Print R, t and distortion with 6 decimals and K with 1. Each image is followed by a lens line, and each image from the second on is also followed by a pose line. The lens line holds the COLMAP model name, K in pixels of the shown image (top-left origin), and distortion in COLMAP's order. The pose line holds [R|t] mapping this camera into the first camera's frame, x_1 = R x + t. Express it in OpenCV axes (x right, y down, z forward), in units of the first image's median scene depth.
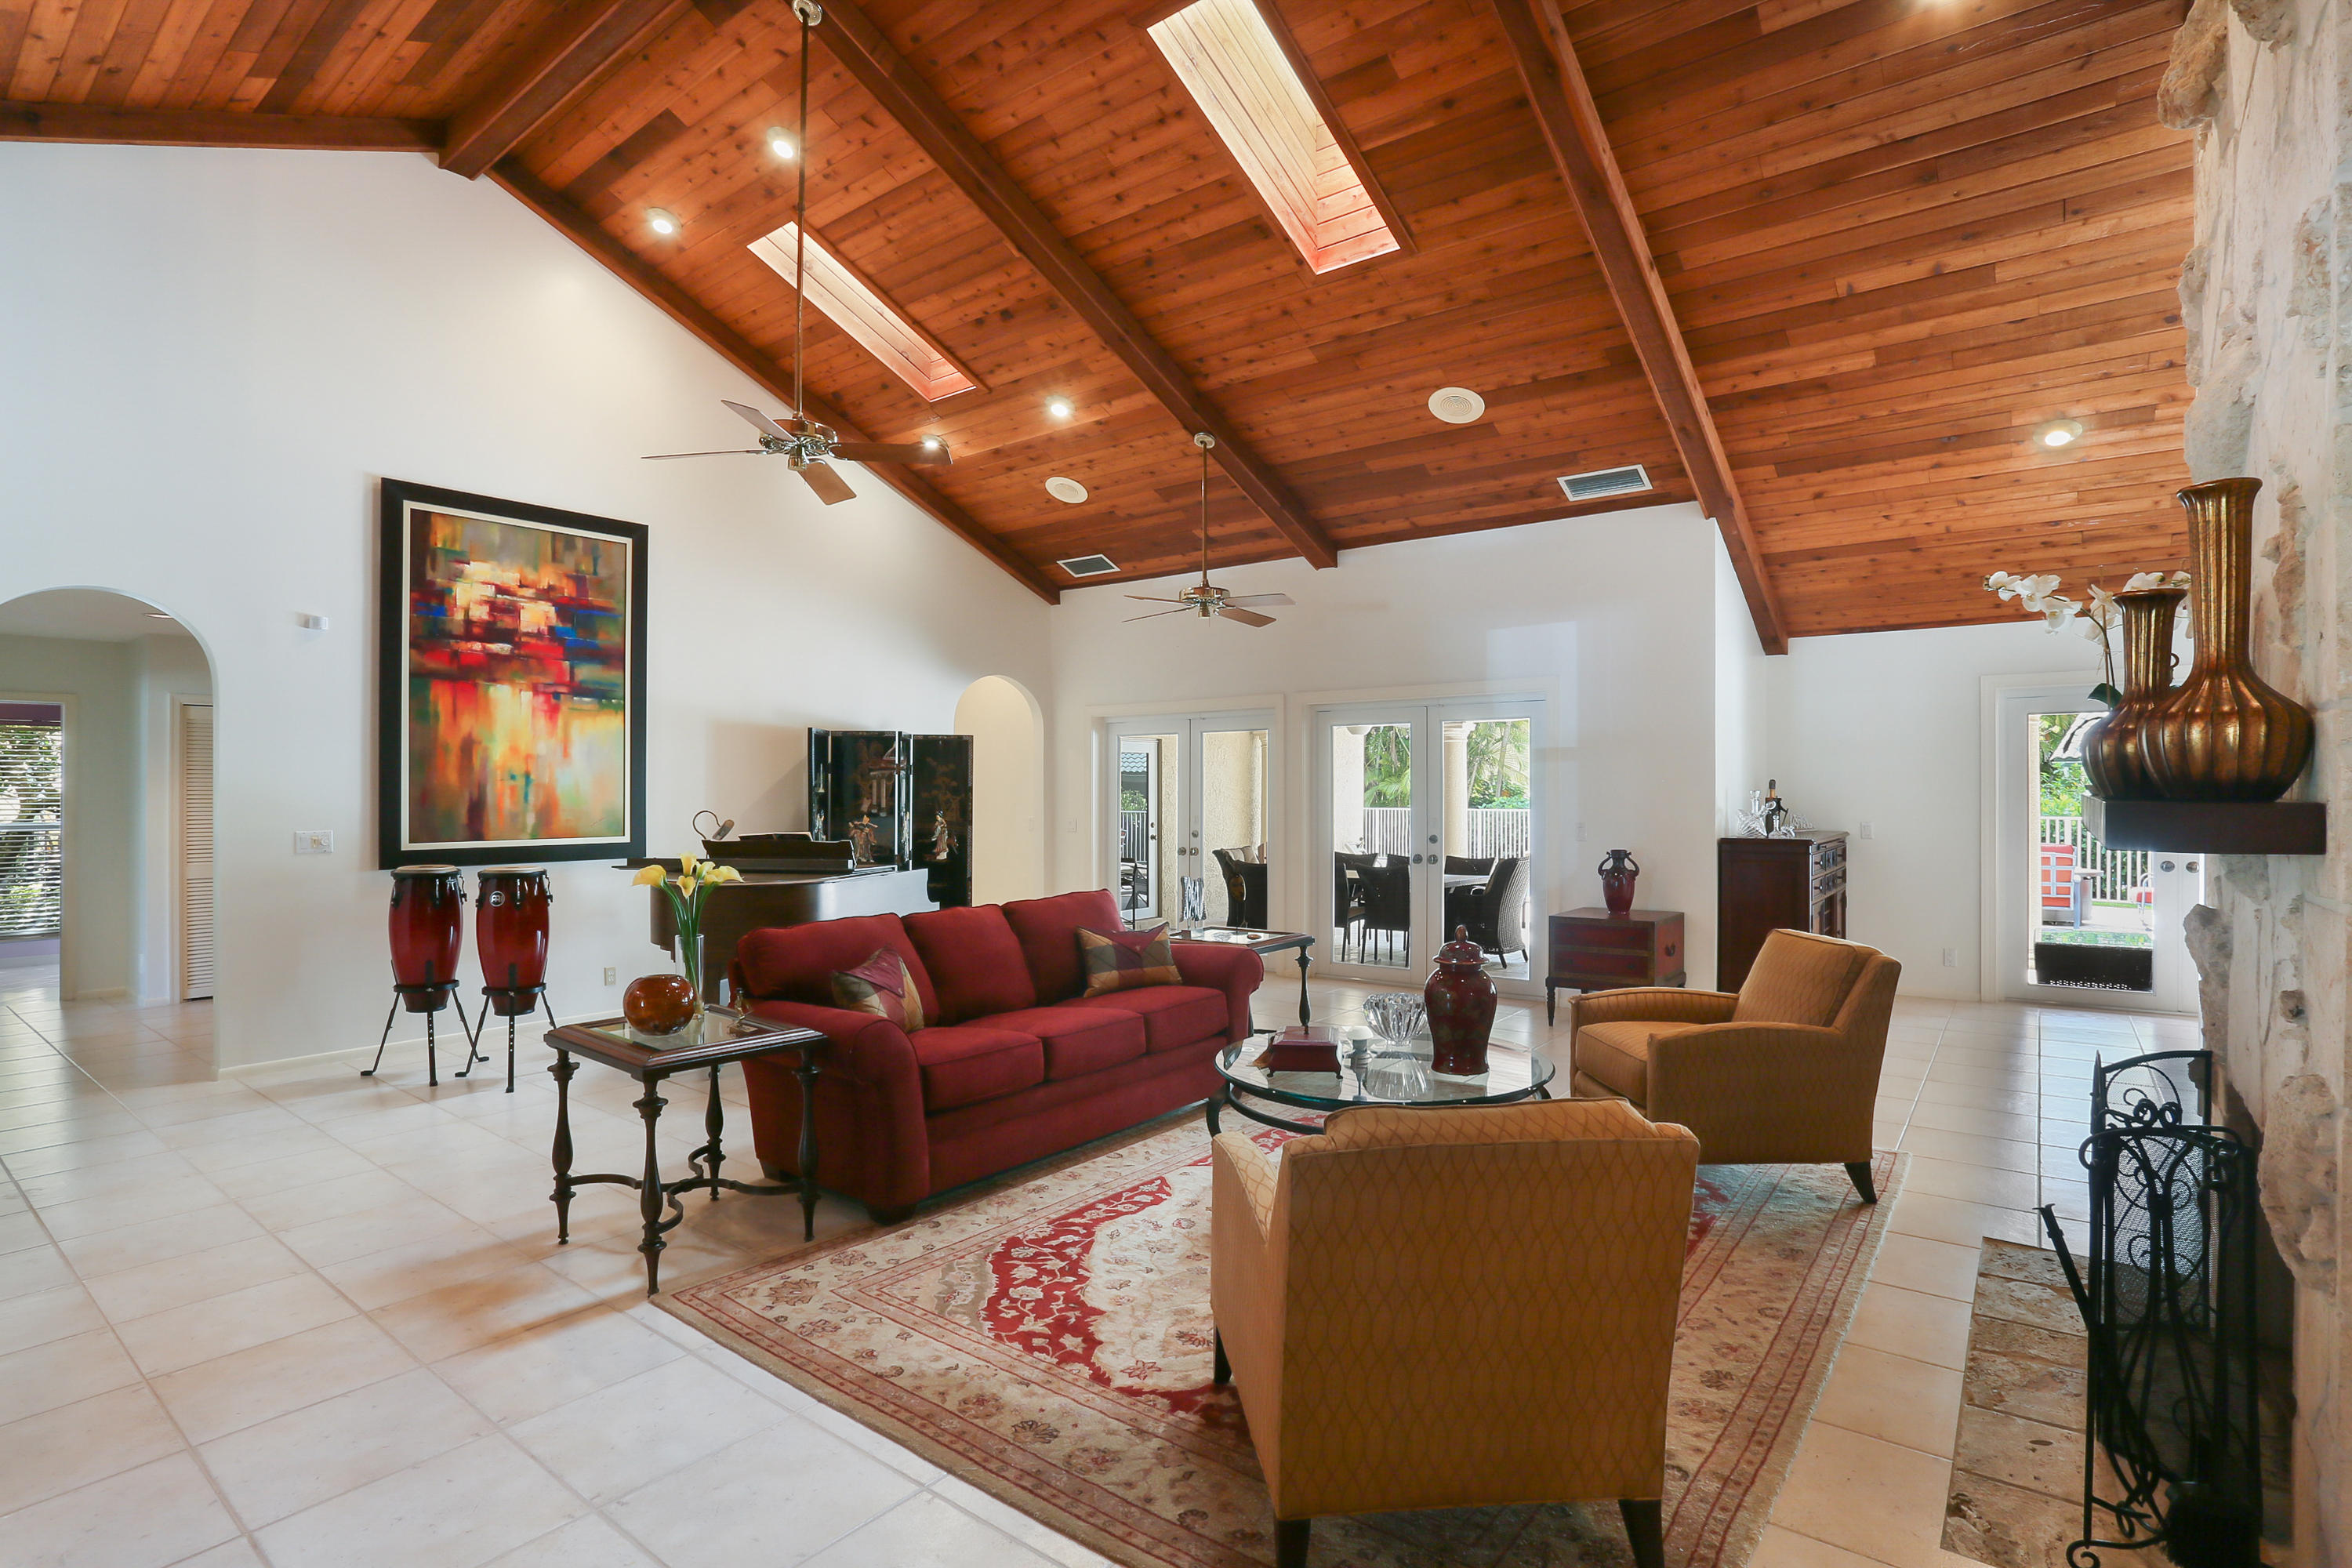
lens RADIAL K [[1163.5, 0, 1191.1], [0, 1163.5, 781.3], [0, 0, 1]] dist [-0.029650, 0.002991]
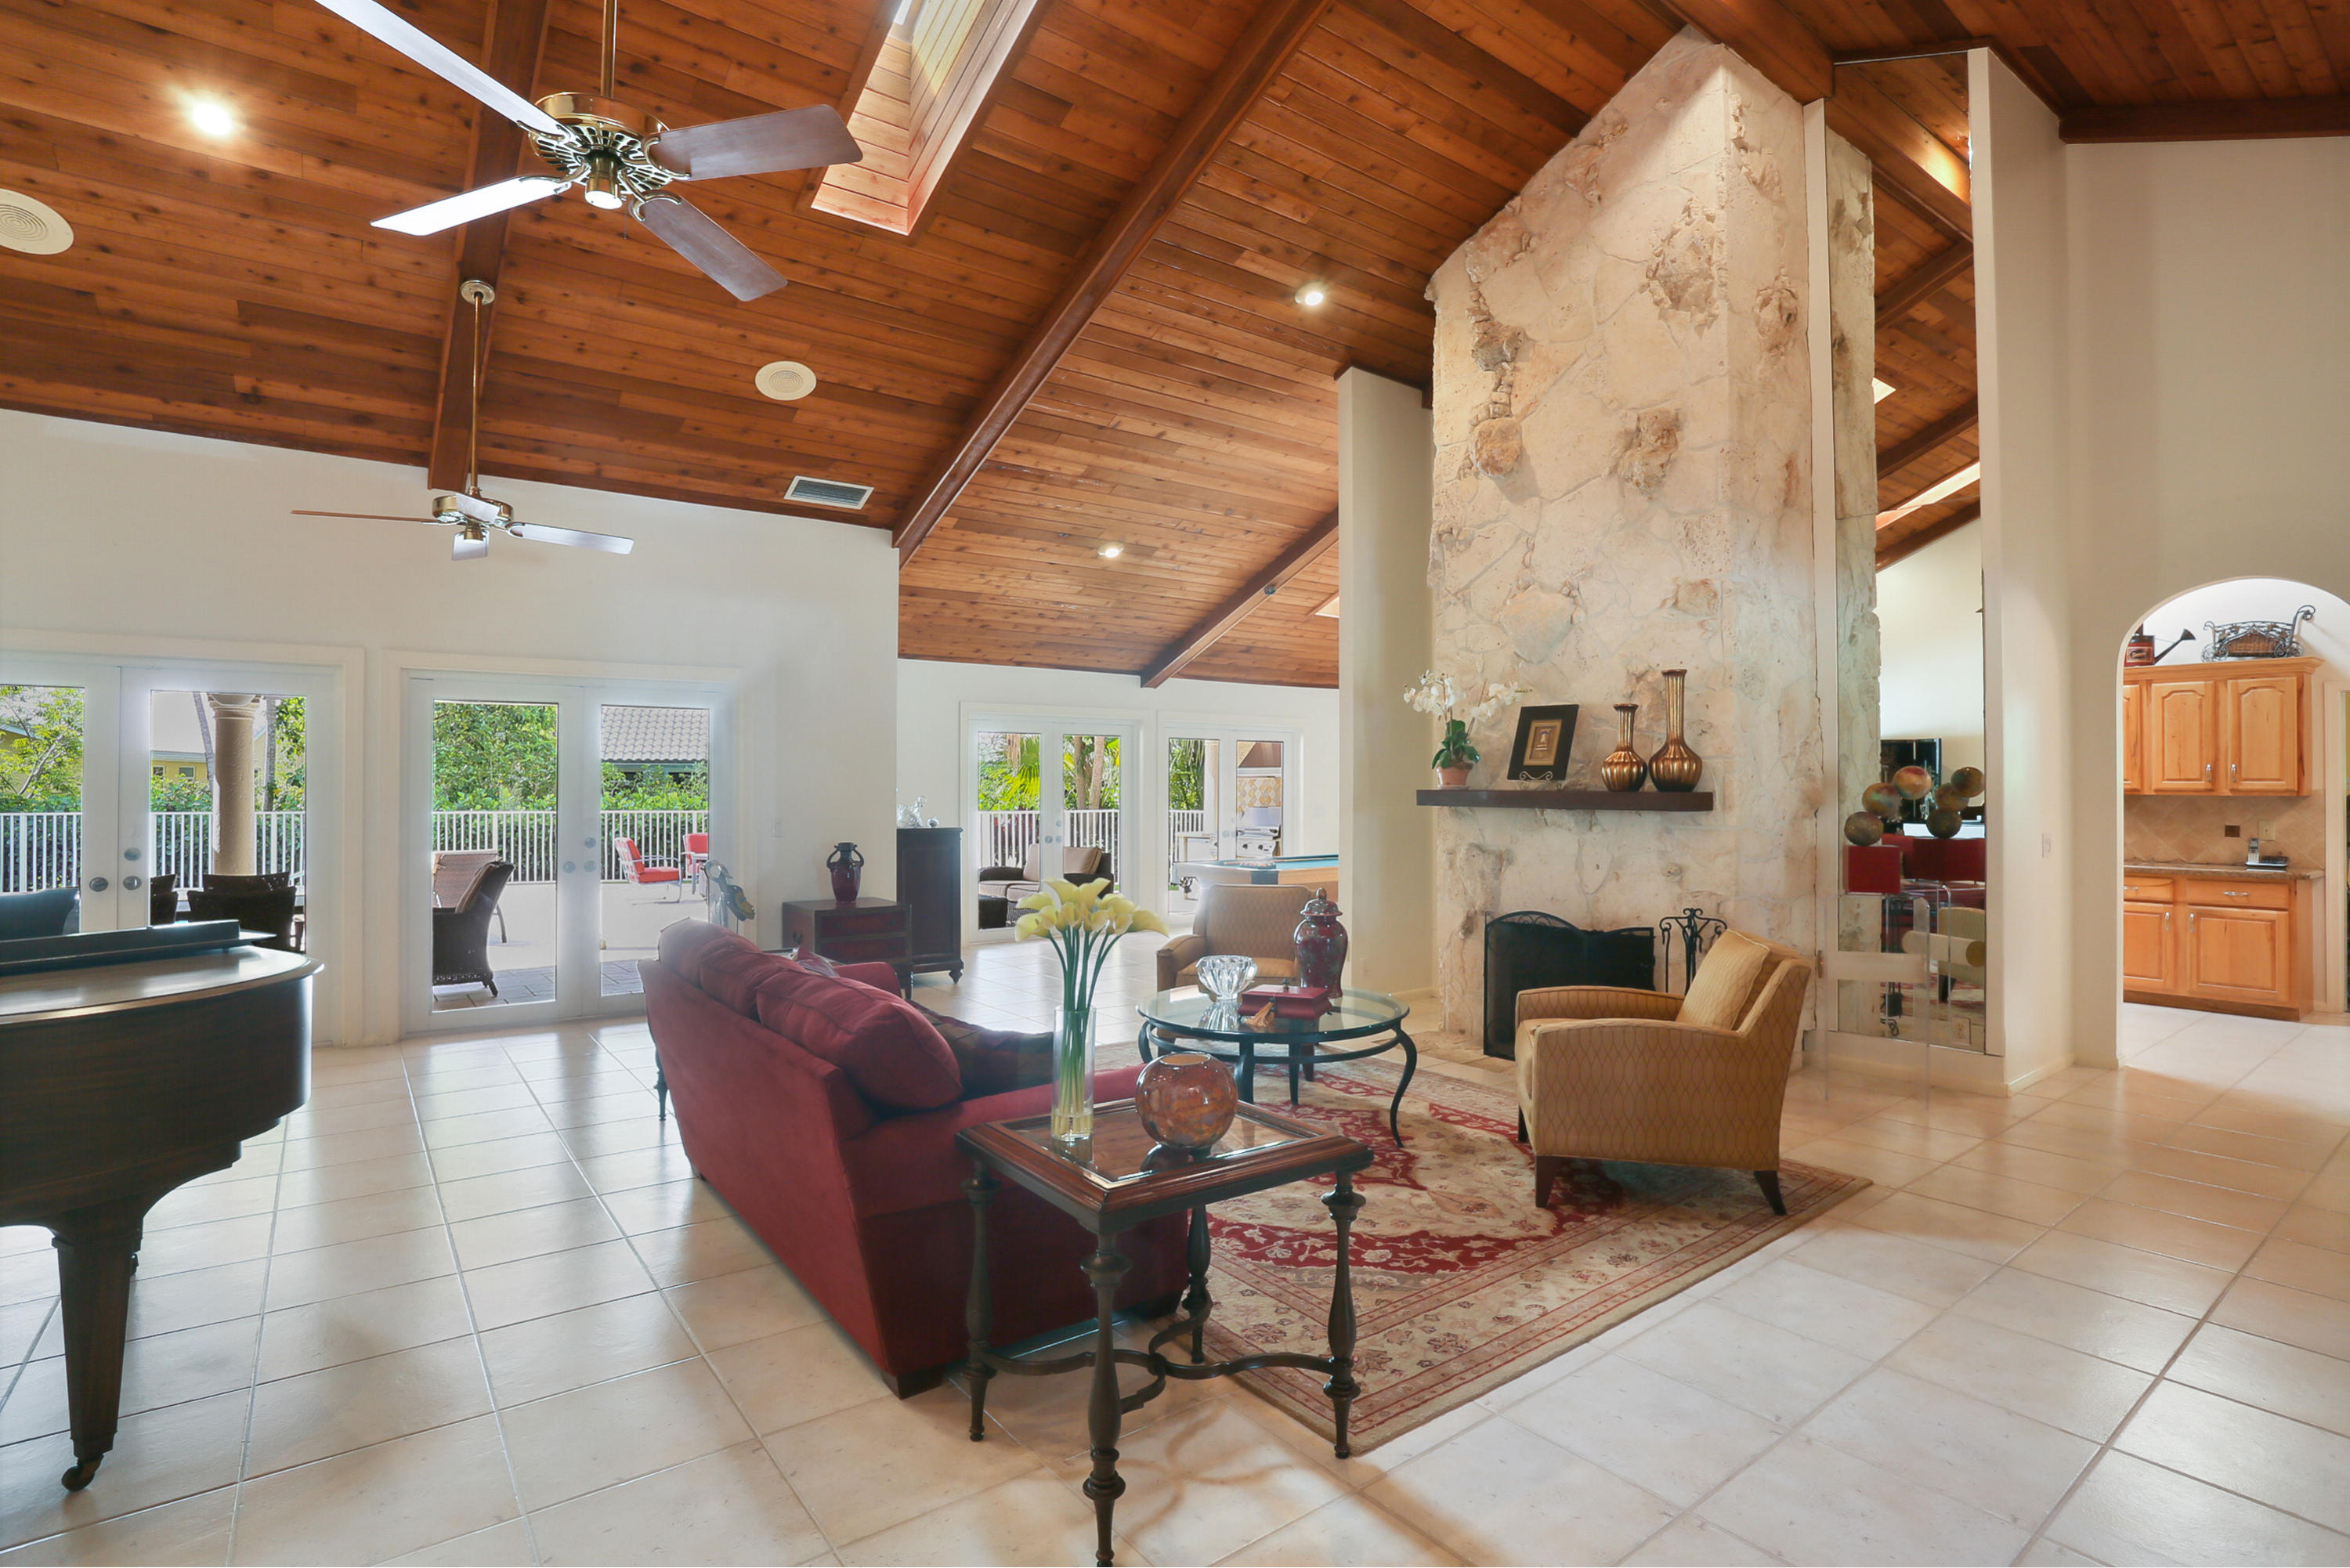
lens RADIAL K [[1162.4, 0, 1188.9], [0, 1162.4, 780.7], [0, 0, 1]] dist [-0.029650, 0.002991]
pose [[0.248261, 0.002736, 0.968689, -0.792958], [-0.005887, 0.999982, -0.001315, 0.002648], [-0.968675, -0.005376, 0.248272, 0.584986]]
